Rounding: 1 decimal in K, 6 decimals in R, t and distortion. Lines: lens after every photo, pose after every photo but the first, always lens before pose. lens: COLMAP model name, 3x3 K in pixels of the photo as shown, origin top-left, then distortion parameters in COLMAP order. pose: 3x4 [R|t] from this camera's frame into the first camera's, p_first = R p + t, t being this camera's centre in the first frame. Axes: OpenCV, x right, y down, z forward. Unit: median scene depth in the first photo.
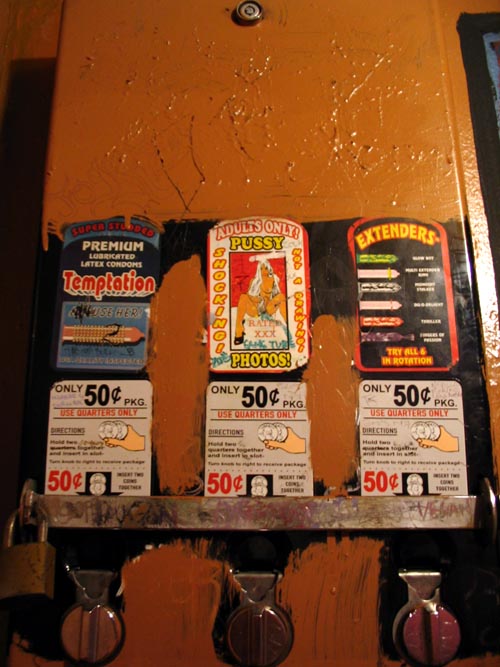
lens RADIAL K [[729.8, 0, 250.1], [0, 729.8, 334.8], [0, 0, 1]] dist [-0.158138, 0.000000]
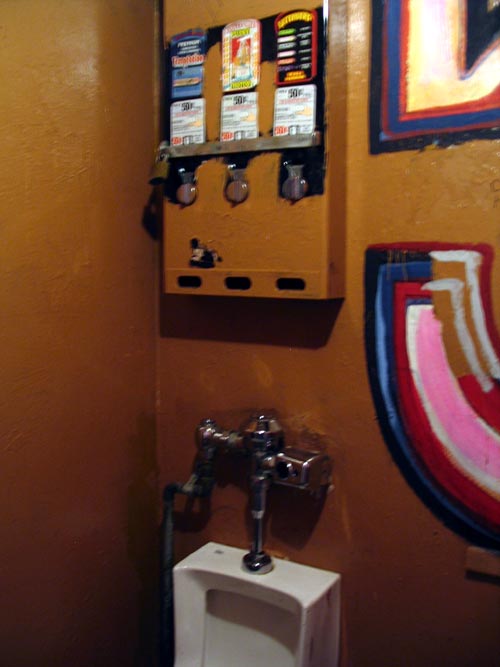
lens RADIAL K [[729.8, 0, 249.7], [0, 729.8, 332.8], [0, 0, 1]] dist [-0.158138, 0.000000]
pose [[0.857842, 0.056417, -0.510807, 1.306257], [0.162157, 0.913465, 0.373212, -0.095841], [0.487660, -0.402988, 0.774460, -1.174472]]
